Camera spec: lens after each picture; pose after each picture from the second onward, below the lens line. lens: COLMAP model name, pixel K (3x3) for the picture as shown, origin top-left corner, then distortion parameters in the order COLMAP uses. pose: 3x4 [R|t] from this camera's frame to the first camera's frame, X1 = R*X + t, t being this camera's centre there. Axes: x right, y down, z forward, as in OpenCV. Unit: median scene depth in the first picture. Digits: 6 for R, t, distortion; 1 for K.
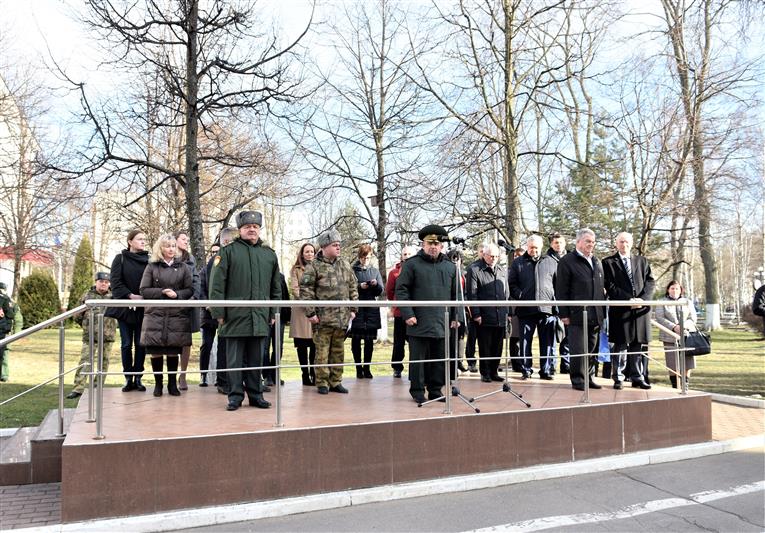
lens RADIAL K [[620.3, 0, 358.9], [0, 620.3, 268.6], [0, 0, 1]] dist [-0.047217, -0.002971]
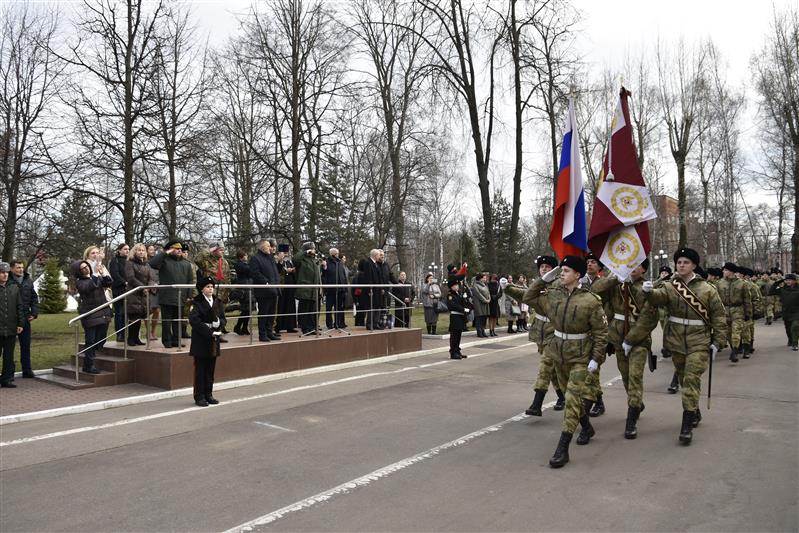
lens RADIAL K [[588.9, 0, 399.5], [0, 588.9, 266.5], [0, 0, 1]] dist [-0.039733, -0.013269]
pose [[0.861880, 0.008857, 0.507036, -0.161250], [-0.015928, 0.999827, 0.009609, -0.009015], [-0.506863, -0.016357, 0.861872, -0.220636]]
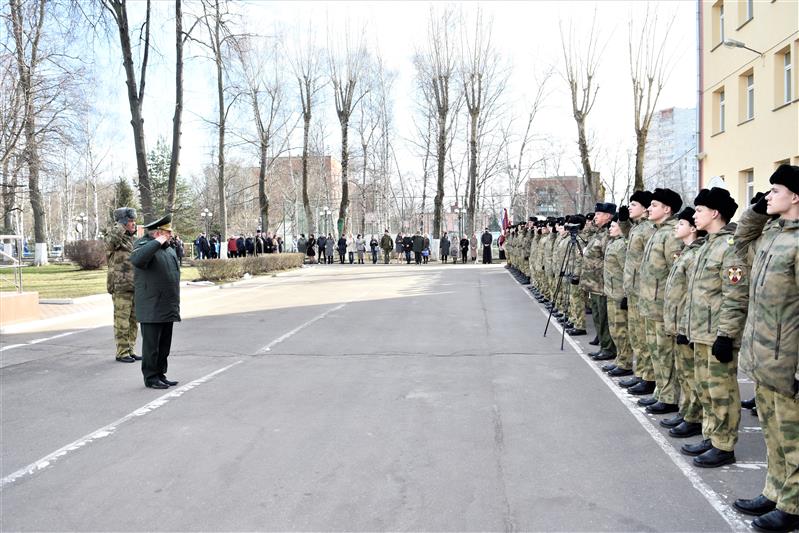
lens RADIAL K [[588.9, 0, 399.5], [0, 588.9, 266.5], [0, 0, 1]] dist [-0.039733, -0.013269]
pose [[0.473225, -0.042188, 0.879931, -0.101463], [-0.040817, 0.996730, 0.069739, -0.004307], [-0.879995, -0.068919, 0.469956, -0.180485]]
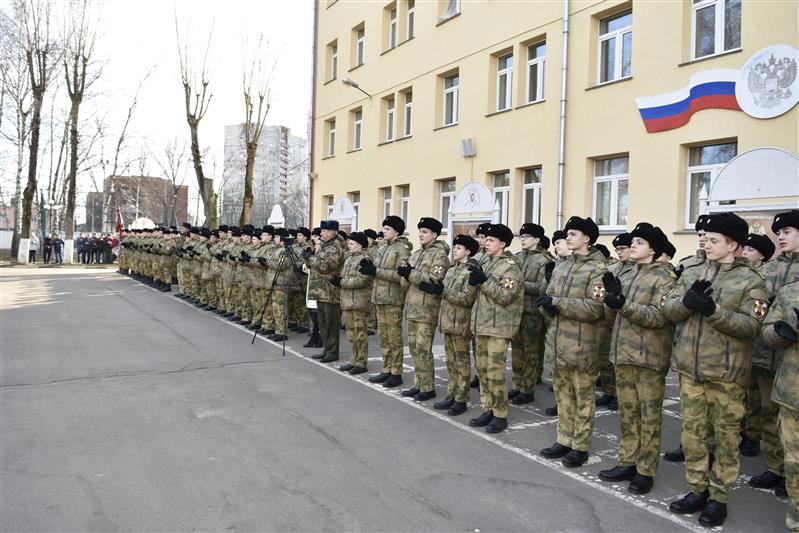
lens RADIAL K [[588.9, 0, 399.5], [0, 588.9, 266.5], [0, 0, 1]] dist [-0.039733, -0.013269]
pose [[-0.196364, -0.033503, 0.979958, -0.126197], [-0.083555, 0.996353, 0.017320, -0.002404], [-0.976964, -0.078480, -0.198447, -0.093320]]
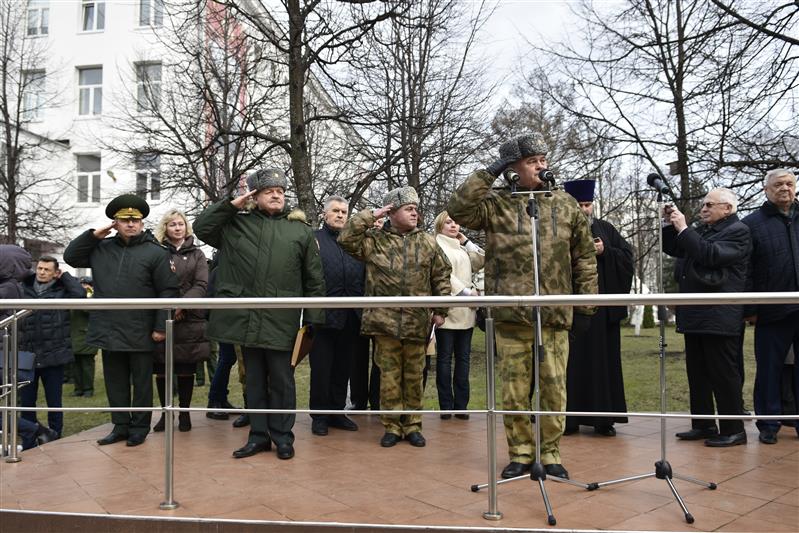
lens RADIAL K [[618.9, 0, 399.5], [0, 618.9, 266.5], [0, 0, 1]] dist [-0.032301, -0.009665]
pose [[0.868606, -0.029357, -0.494634, 0.100895], [0.028862, 0.999546, -0.008640, 0.009131], [0.494663, -0.006772, 0.869059, 0.167983]]
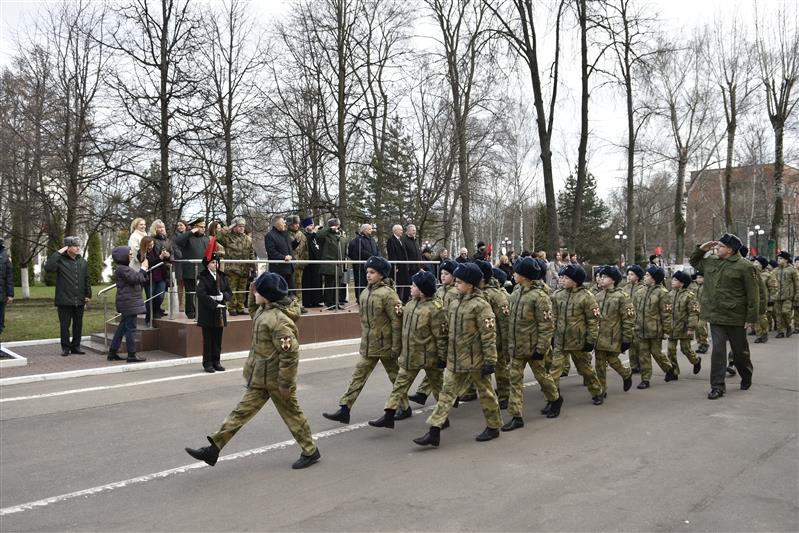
lens RADIAL K [[618.9, 0, 399.5], [0, 618.9, 266.5], [0, 0, 1]] dist [-0.032301, -0.009665]
pose [[0.922724, -0.001890, 0.385457, -0.124013], [-0.020499, 0.998332, 0.053967, -0.012773], [-0.384916, -0.057698, 0.921146, -0.271944]]
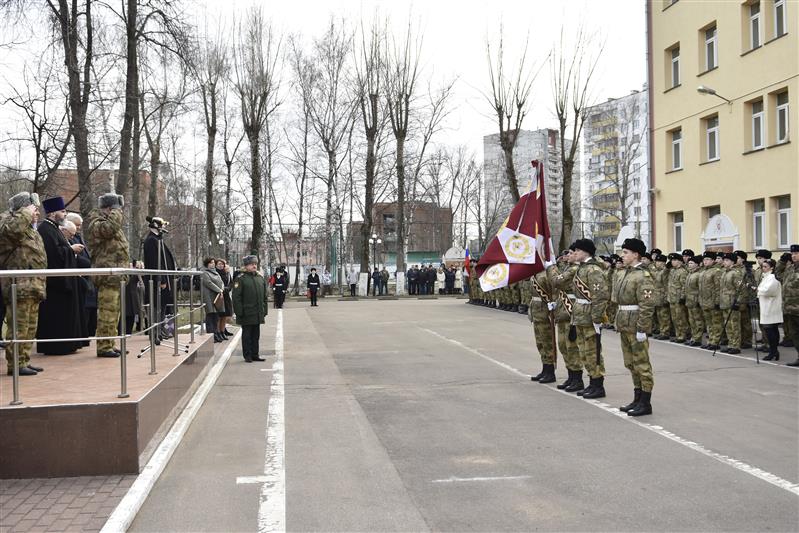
lens RADIAL K [[701.0, 0, 399.5], [0, 701.0, 266.5], [0, 0, 1]] dist [-0.018284, -0.009425]
pose [[0.206702, 0.005443, 0.978389, -0.311532], [-0.042310, 0.999099, 0.003380, 0.004854], [-0.977489, -0.042094, 0.206746, 0.062770]]
